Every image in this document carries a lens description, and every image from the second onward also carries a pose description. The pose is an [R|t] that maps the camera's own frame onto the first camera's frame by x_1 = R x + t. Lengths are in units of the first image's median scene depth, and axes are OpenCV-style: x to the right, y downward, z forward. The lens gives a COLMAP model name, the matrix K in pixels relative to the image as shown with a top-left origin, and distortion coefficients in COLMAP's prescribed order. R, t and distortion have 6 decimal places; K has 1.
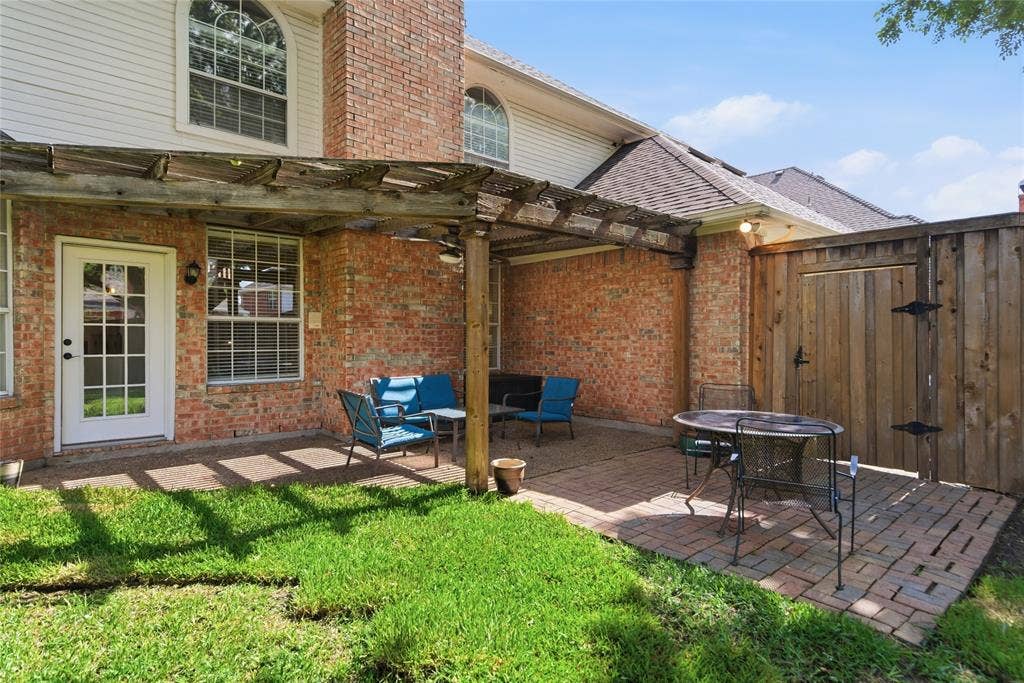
lens RADIAL K [[541.8, 0, 507.7], [0, 541.8, 340.4], [0, 0, 1]] dist [0.013876, -0.004500]
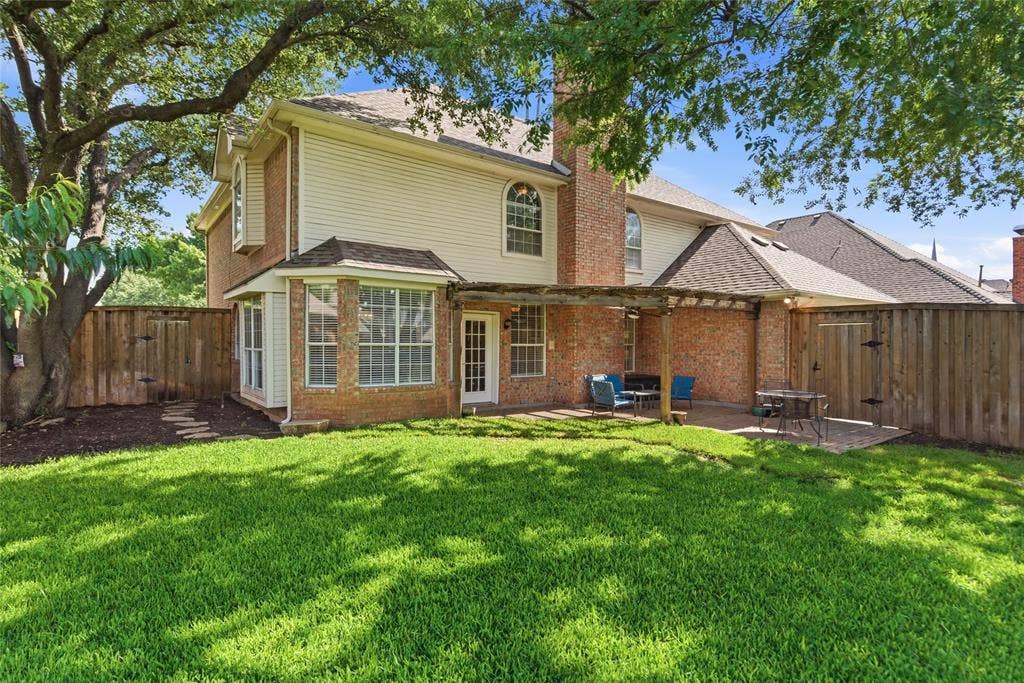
lens RADIAL K [[505.0, 0, 509.9], [0, 505.0, 343.0], [0, 0, 1]] dist [-0.000751, 0.000467]
pose [[0.995479, 0.003362, -0.094919, -0.380496], [-0.003544, 0.999992, -0.001754, -0.046353], [0.094913, 0.002083, 0.995483, -0.895846]]
